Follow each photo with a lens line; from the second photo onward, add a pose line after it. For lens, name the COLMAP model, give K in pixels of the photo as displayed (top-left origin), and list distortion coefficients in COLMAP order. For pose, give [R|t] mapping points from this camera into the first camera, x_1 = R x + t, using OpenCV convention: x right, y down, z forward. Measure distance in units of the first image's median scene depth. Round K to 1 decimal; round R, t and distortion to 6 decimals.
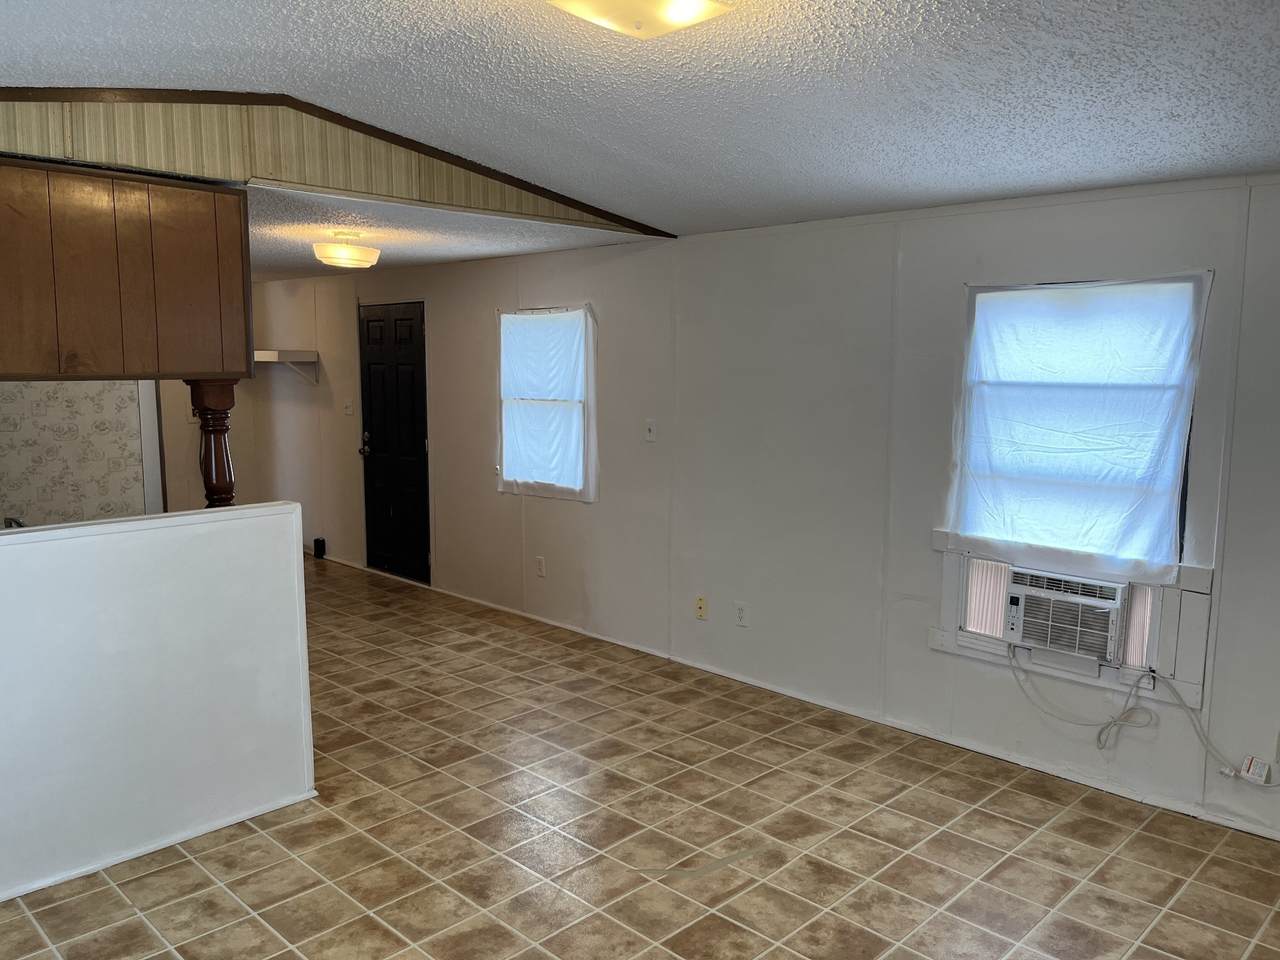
lens RADIAL K [[970.8, 0, 629.9], [0, 970.8, 477.5], [0, 0, 1]] dist [0.033009, -0.025100]
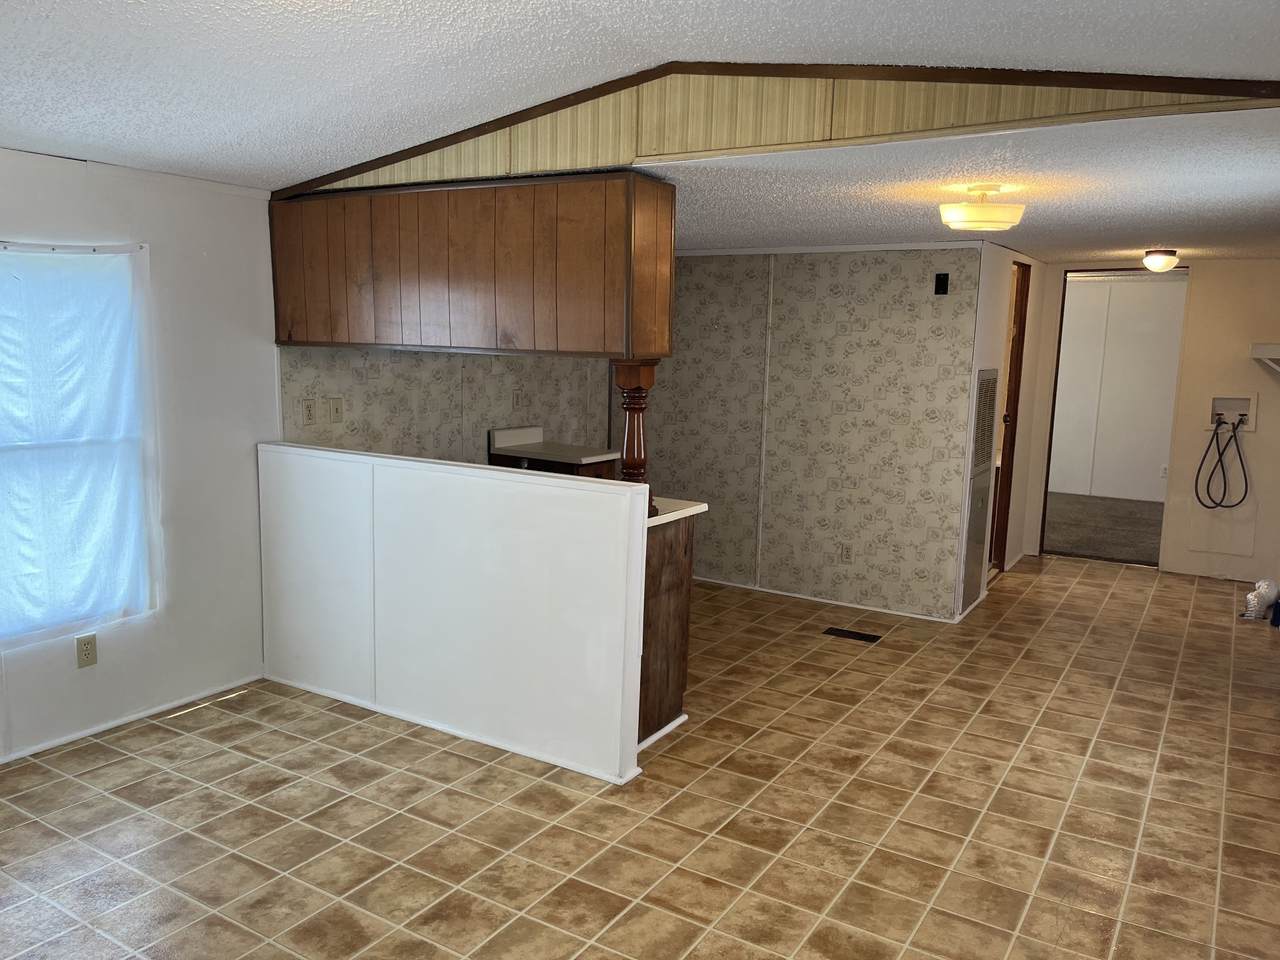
lens RADIAL K [[970.8, 0, 638.0], [0, 970.8, 486.1], [0, 0, 1]] dist [0.033009, -0.025100]
pose [[0.226456, 0.149178, -0.962530, 0.580441], [-0.140559, 0.982863, 0.119260, -0.089922], [0.963826, 0.108285, 0.243543, 0.742237]]
